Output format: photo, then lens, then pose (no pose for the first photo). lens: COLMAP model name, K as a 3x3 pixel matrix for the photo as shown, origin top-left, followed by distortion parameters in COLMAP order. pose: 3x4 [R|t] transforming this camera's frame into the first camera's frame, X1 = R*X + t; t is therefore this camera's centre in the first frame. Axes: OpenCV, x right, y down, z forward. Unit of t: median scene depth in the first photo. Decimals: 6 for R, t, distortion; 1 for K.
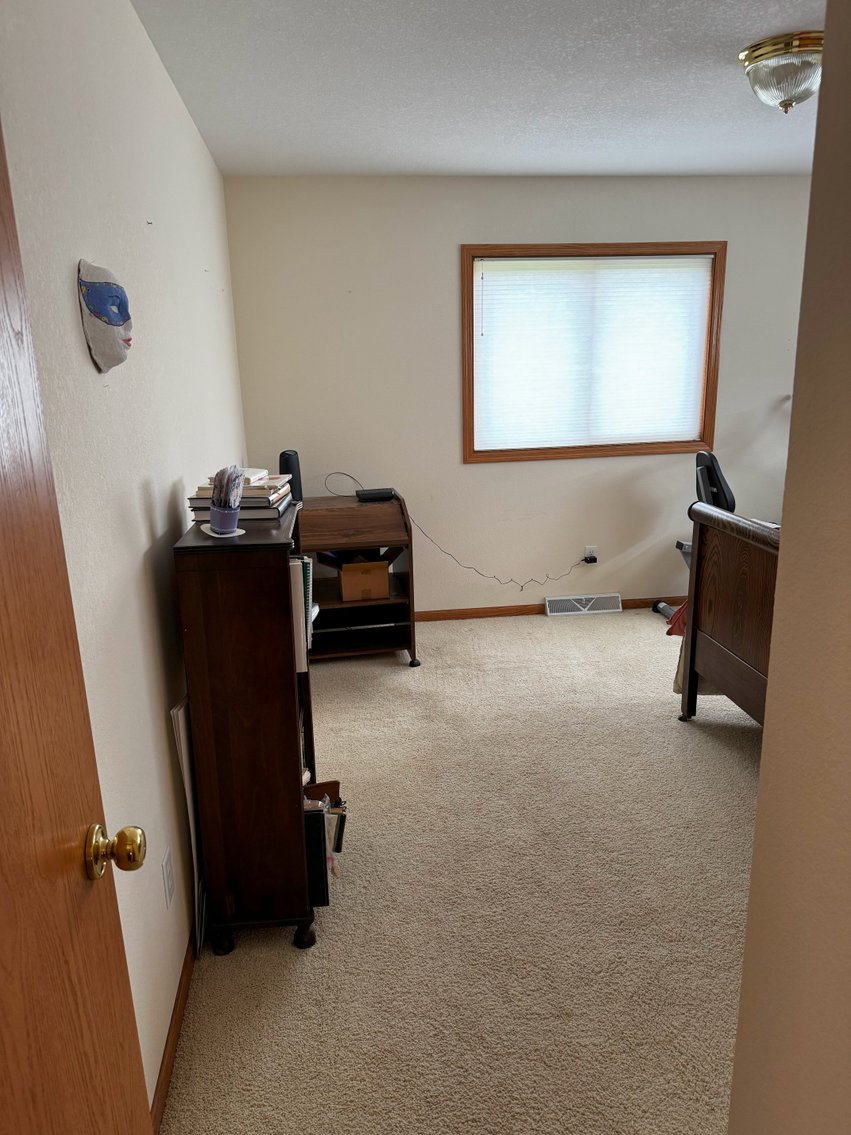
lens RADIAL K [[798.9, 0, 420.2], [0, 798.9, 570.4], [0, 0, 1]] dist [0.043834, -0.052035]
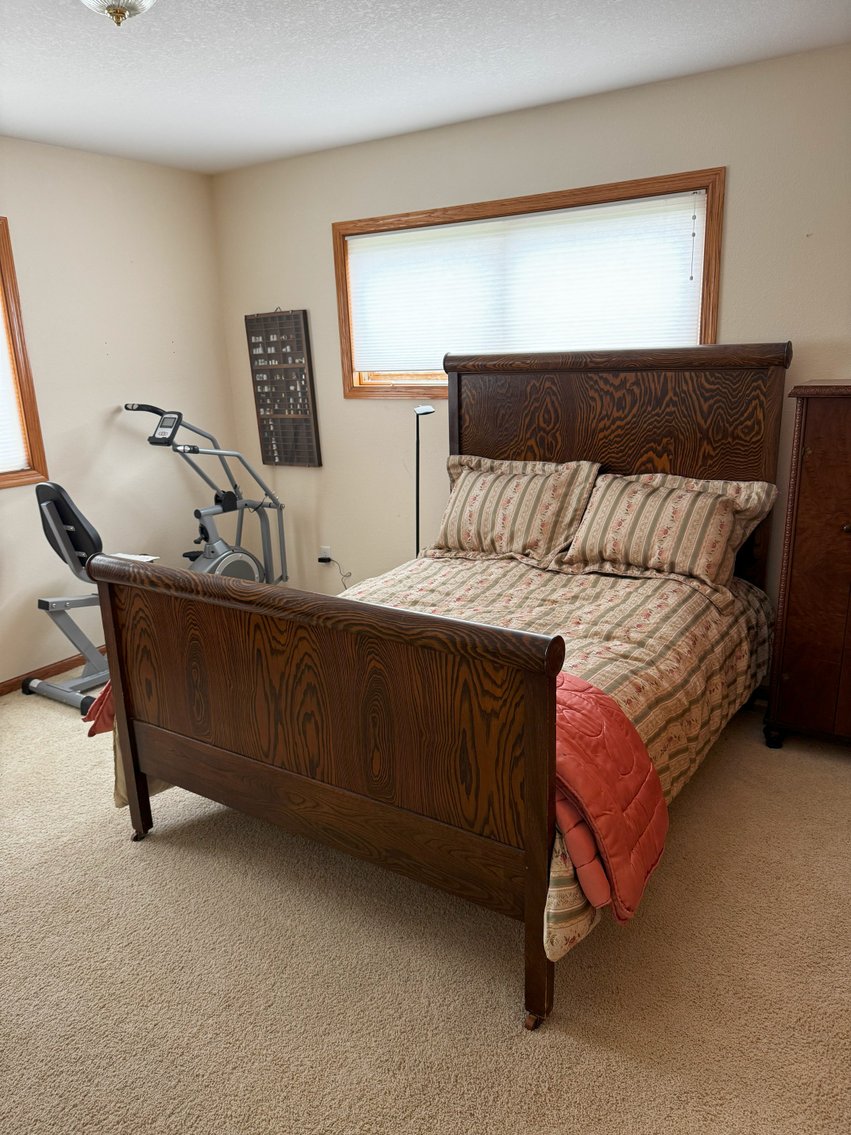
lens RADIAL K [[798.9, 0, 430.3], [0, 798.9, 590.9], [0, 0, 1]] dist [0.043834, -0.052035]
pose [[0.649878, -0.202493, 0.732568, -0.003415], [0.197987, 0.975682, 0.094054, -0.058314], [-0.733798, 0.083916, 0.674165, 0.263312]]
